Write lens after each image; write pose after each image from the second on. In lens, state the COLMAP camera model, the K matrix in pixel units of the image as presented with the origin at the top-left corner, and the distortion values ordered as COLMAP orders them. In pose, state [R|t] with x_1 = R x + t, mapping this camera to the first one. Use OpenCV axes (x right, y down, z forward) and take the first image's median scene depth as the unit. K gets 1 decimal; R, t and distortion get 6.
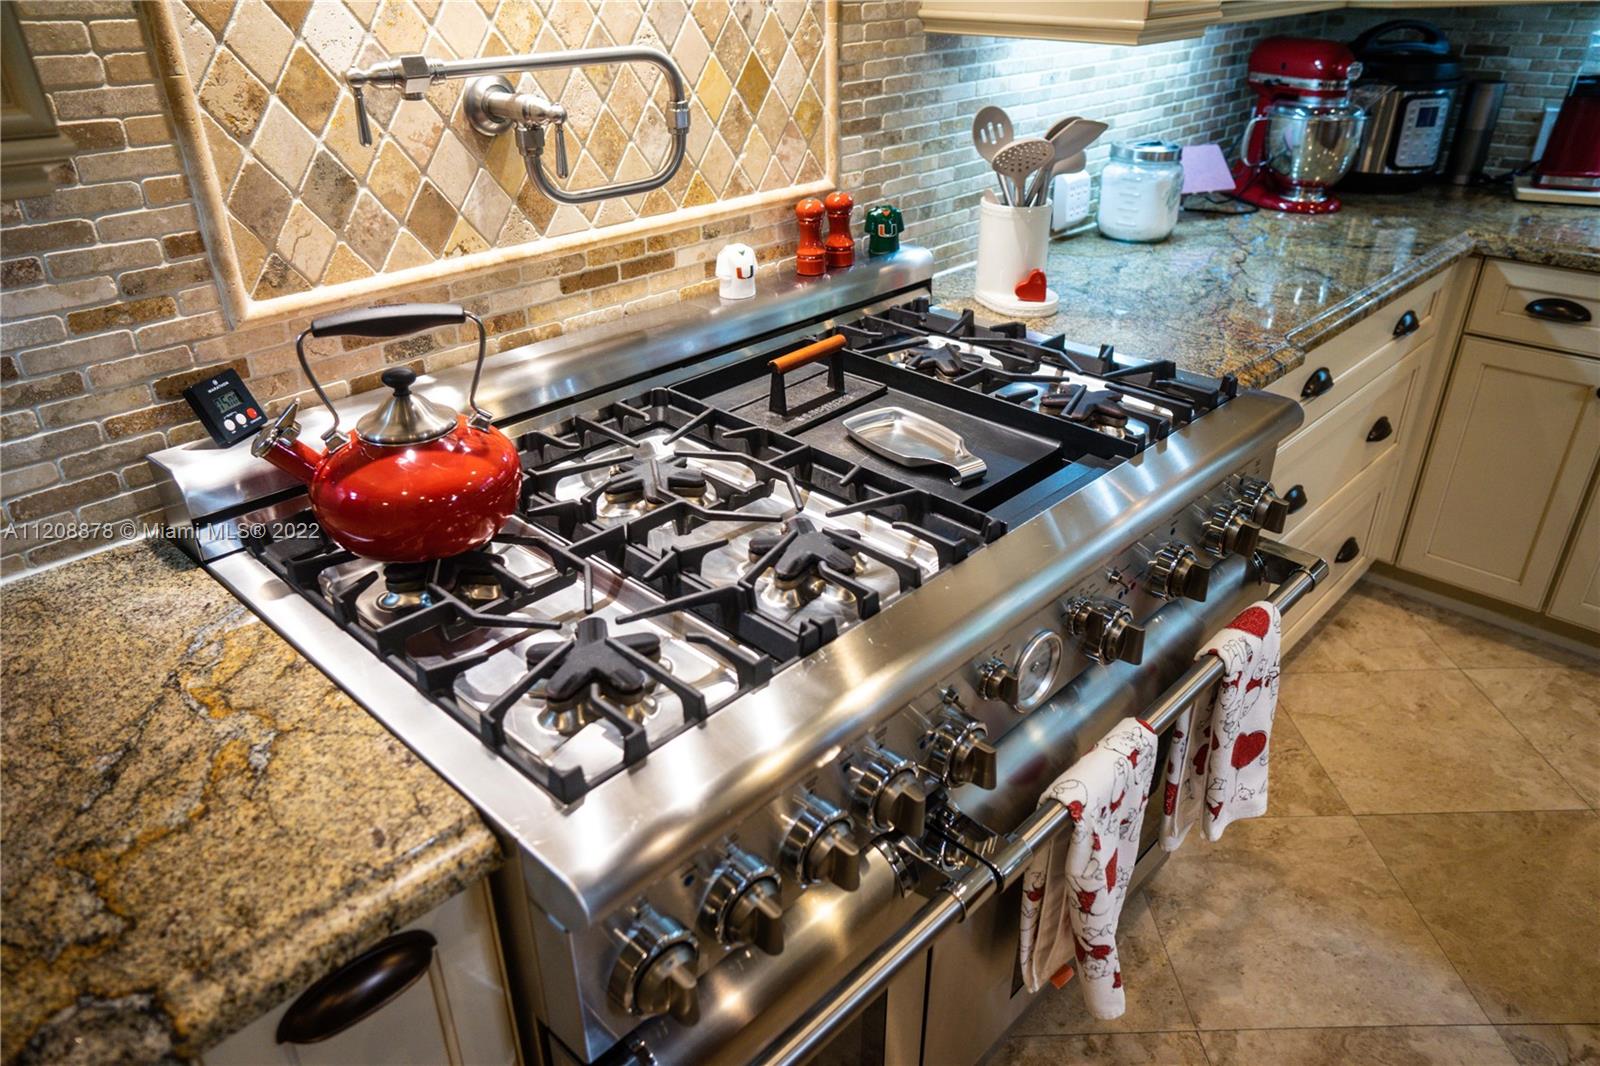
lens RADIAL K [[1118.1, 0, 801.9], [0, 1118.1, 532.8], [0, 0, 1]] dist [-0.038890, 0.066300]
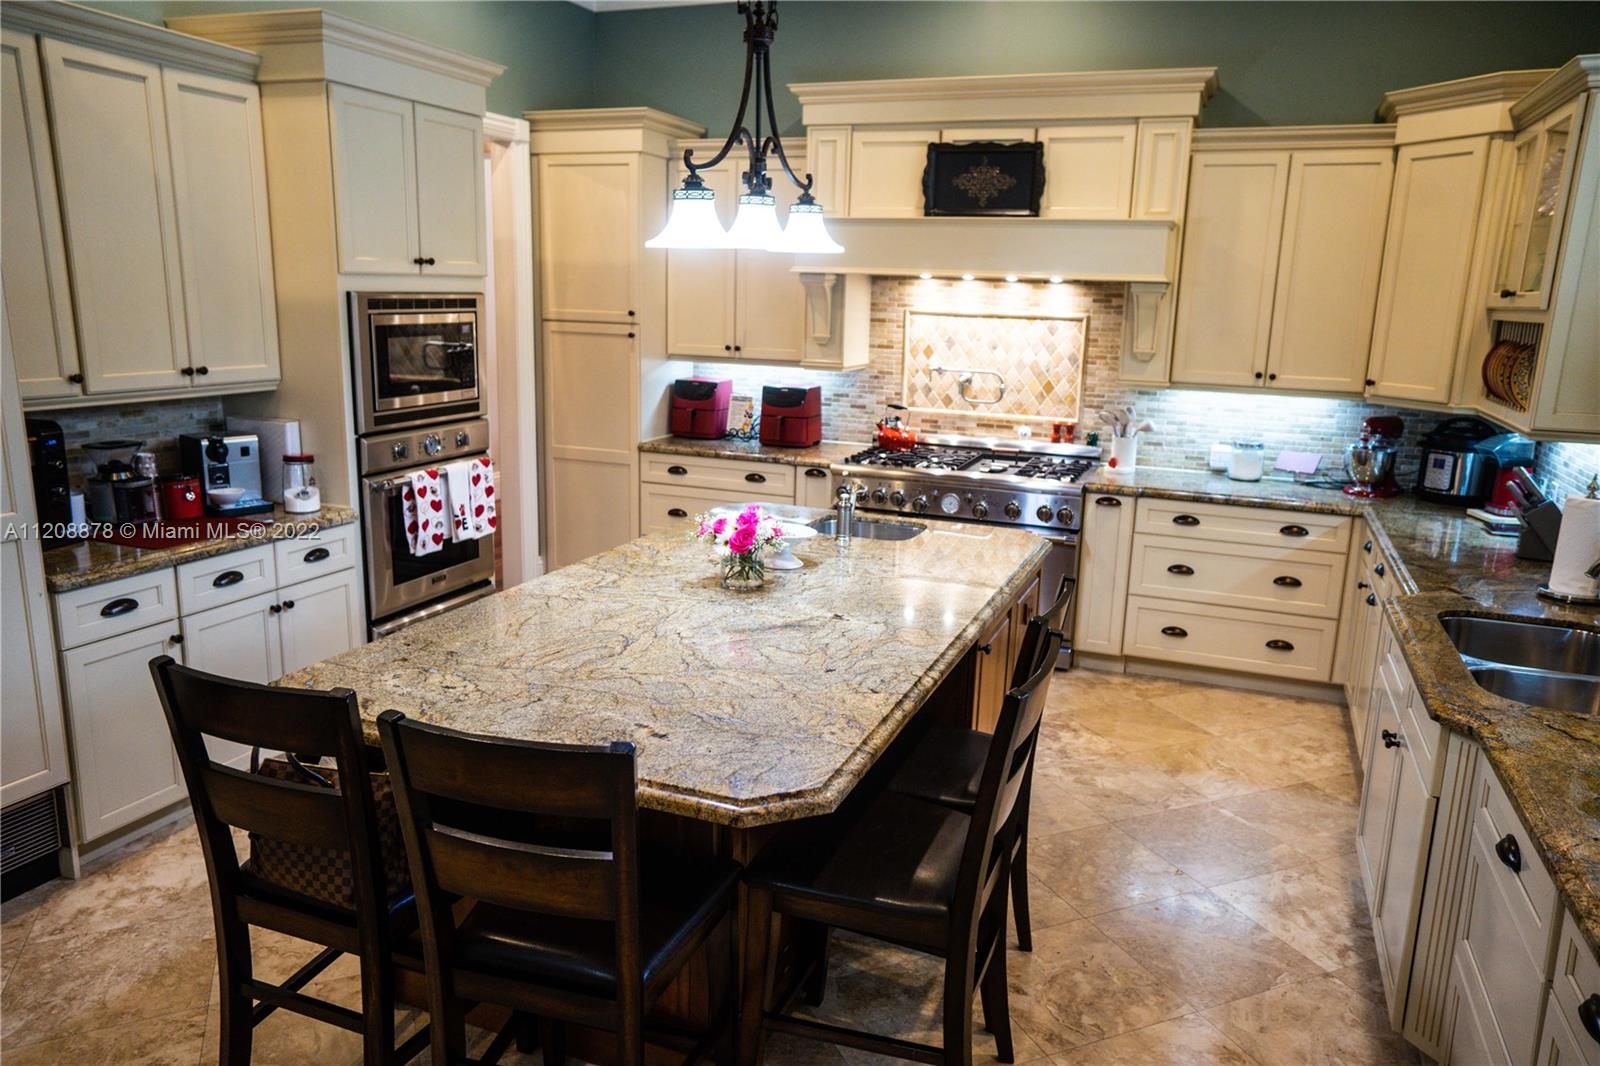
lens RADIAL K [[1118.1, 0, 801.8], [0, 1118.1, 532.1], [0, 0, 1]] dist [-0.038890, 0.066300]
pose [[0.372578, 0.218113, -0.902005, 2.999480], [-0.466029, 0.884511, 0.021387, 0.303191], [0.802498, 0.412392, 0.431196, -0.997163]]
